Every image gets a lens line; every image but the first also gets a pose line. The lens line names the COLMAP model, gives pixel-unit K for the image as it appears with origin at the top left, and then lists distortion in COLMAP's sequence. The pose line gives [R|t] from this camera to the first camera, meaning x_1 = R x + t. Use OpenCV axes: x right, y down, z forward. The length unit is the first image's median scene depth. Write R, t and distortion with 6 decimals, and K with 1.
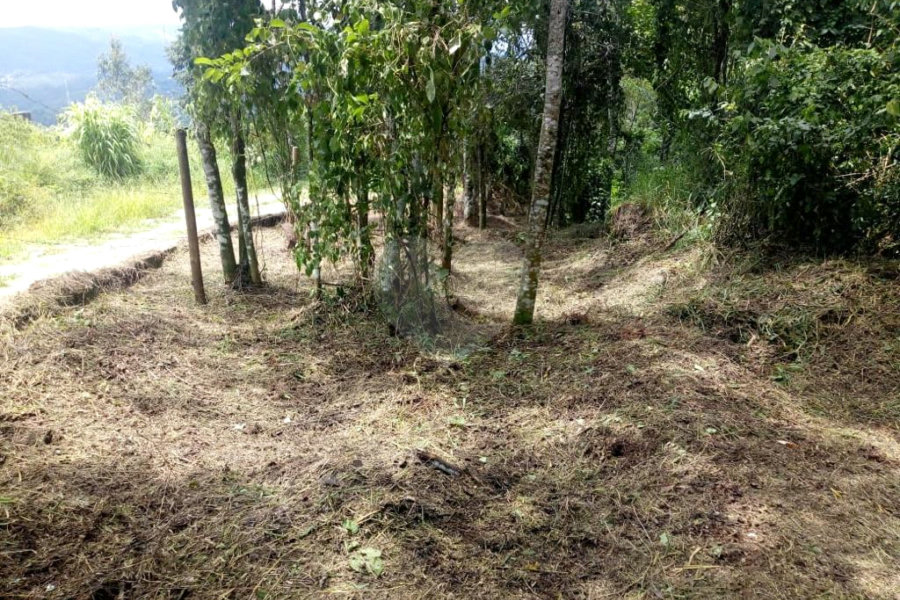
lens RADIAL K [[705.2, 0, 449.8], [0, 705.2, 298.4], [0, 0, 1]] dist [0.021217, 0.013547]
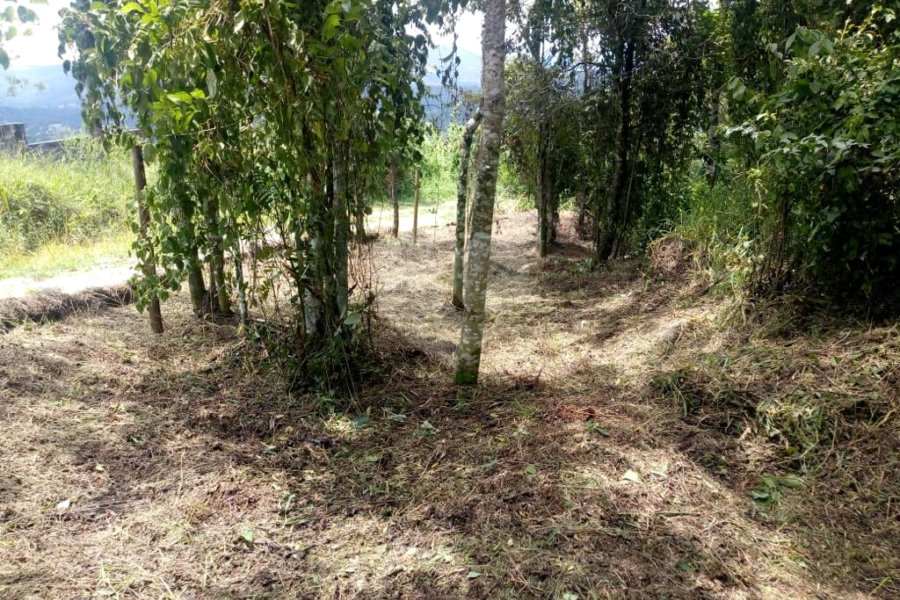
lens RADIAL K [[705.2, 0, 450.5], [0, 705.2, 301.3], [0, 0, 1]] dist [0.021217, 0.013547]
pose [[0.983675, 0.047122, -0.173673, 0.235207], [-0.051314, 0.998488, -0.019724, -0.044561], [0.172480, 0.028314, 0.984606, 0.213874]]
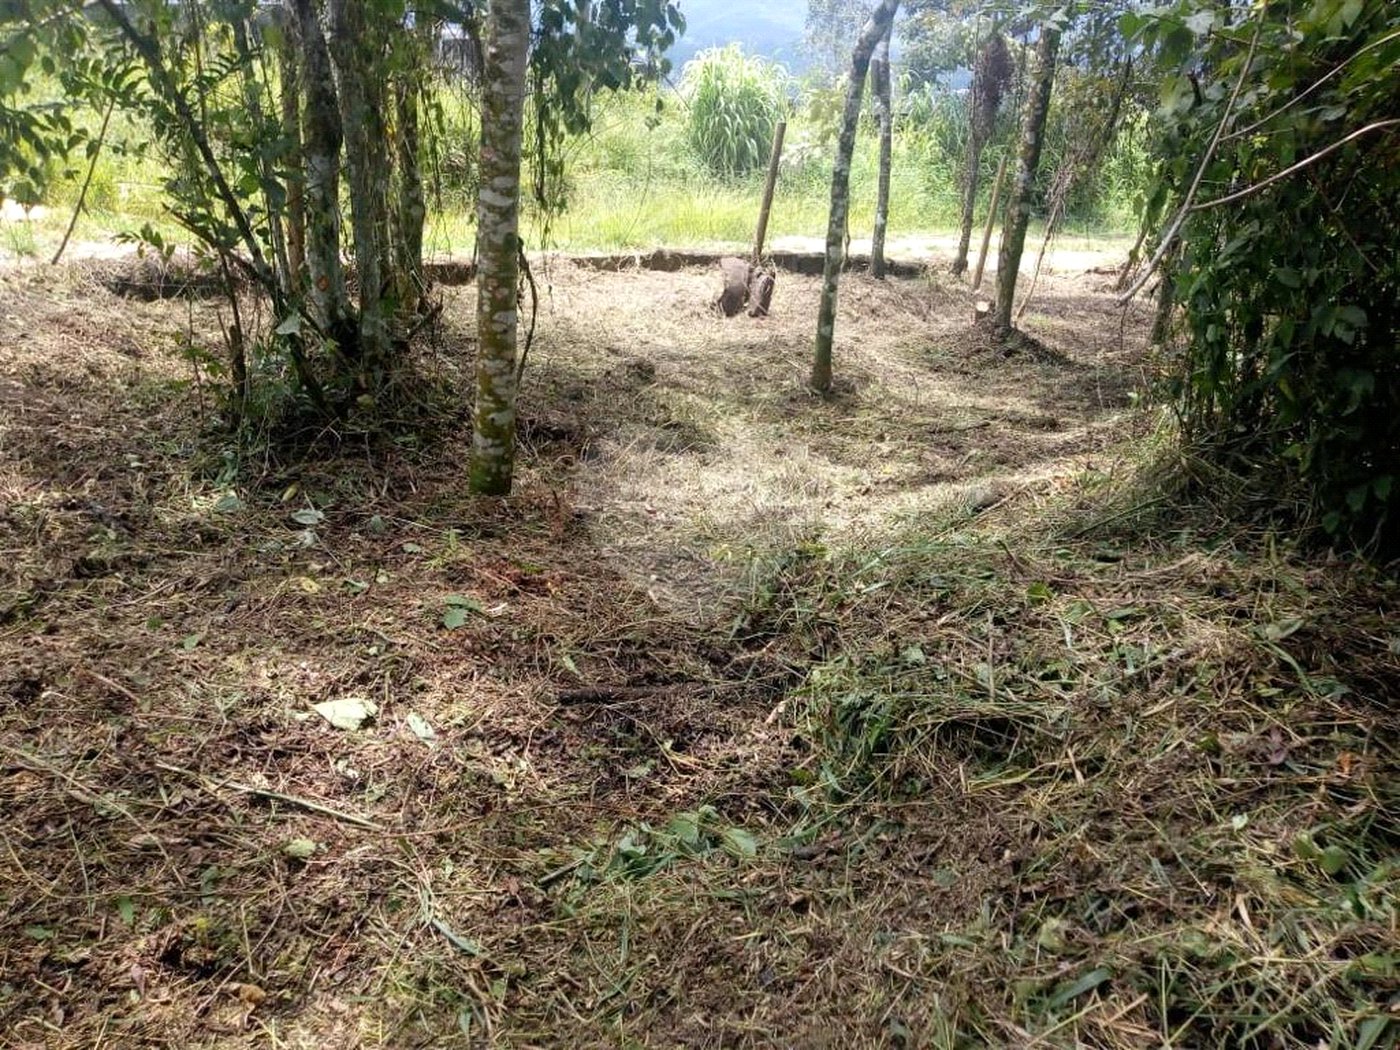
lens RADIAL K [[1106.9, 0, 699.8], [0, 1106.9, 523.8], [0, 0, 1]] dist [0.013786, 0.002122]
pose [[0.783230, 0.280478, -0.554872, 0.611639], [-0.227076, 0.959856, 0.164661, -0.088233], [0.578781, -0.002969, 0.815478, 0.552589]]
